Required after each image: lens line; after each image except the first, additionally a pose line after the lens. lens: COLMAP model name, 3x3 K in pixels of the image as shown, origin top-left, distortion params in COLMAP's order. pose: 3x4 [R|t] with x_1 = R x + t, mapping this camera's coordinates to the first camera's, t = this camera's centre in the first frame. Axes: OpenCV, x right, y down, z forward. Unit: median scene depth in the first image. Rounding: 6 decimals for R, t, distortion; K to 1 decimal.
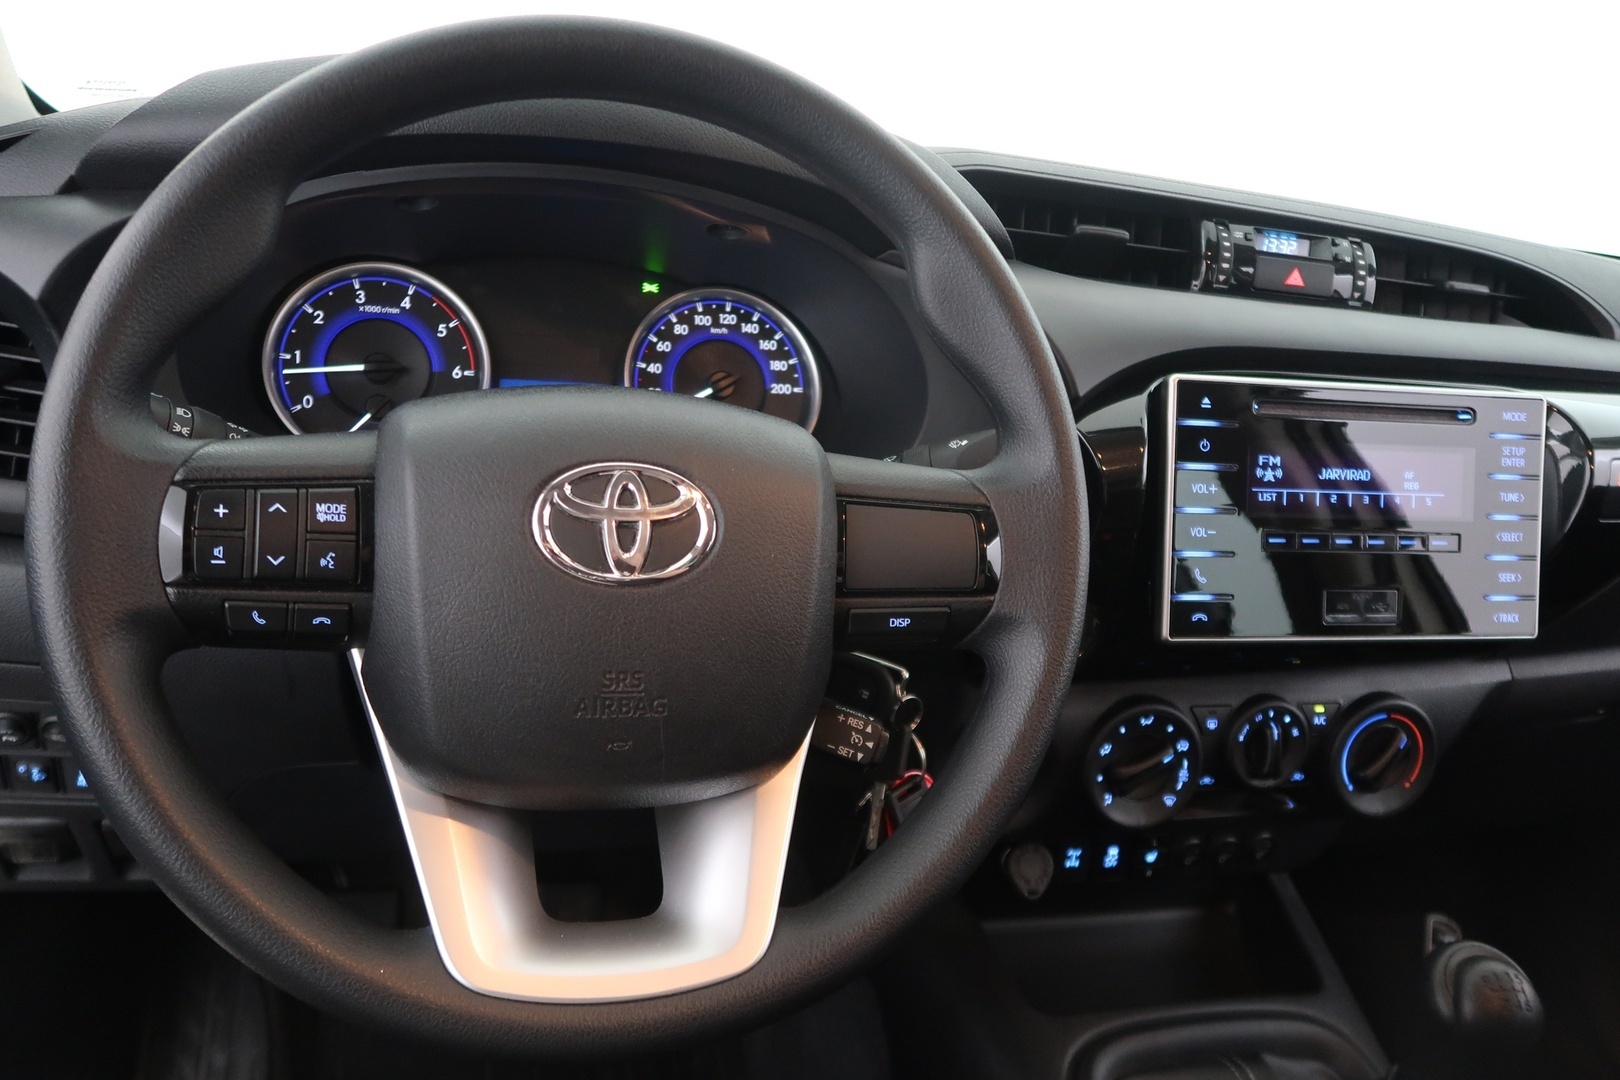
lens RADIAL K [[1243.3, 0, 780.5], [0, 1243.3, 538.0], [0, 0, 1]] dist [0.007052, -0.005446]
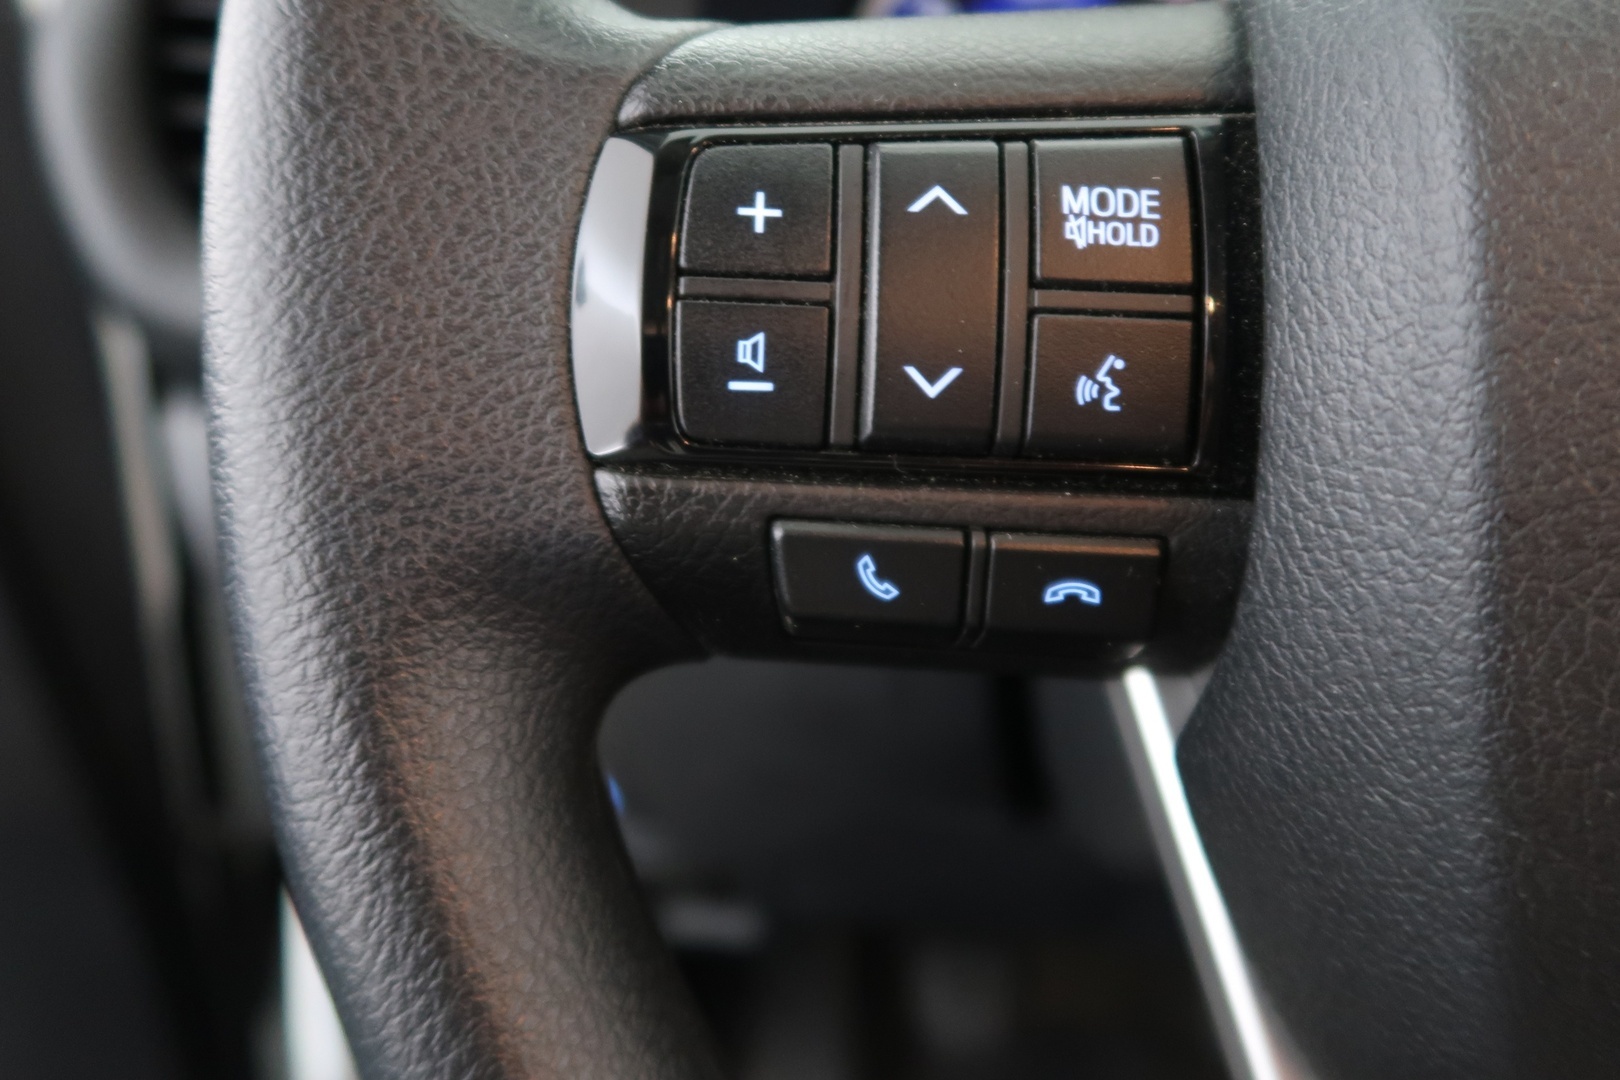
lens RADIAL K [[1243.3, 0, 780.5], [0, 1243.3, 538.0], [0, 0, 1]] dist [0.007052, -0.005446]
pose [[0.916954, 0.017009, -0.398631, -0.321790], [0.002353, 0.998843, 0.048033, 0.040181], [0.398986, -0.044982, 0.915853, 0.719014]]
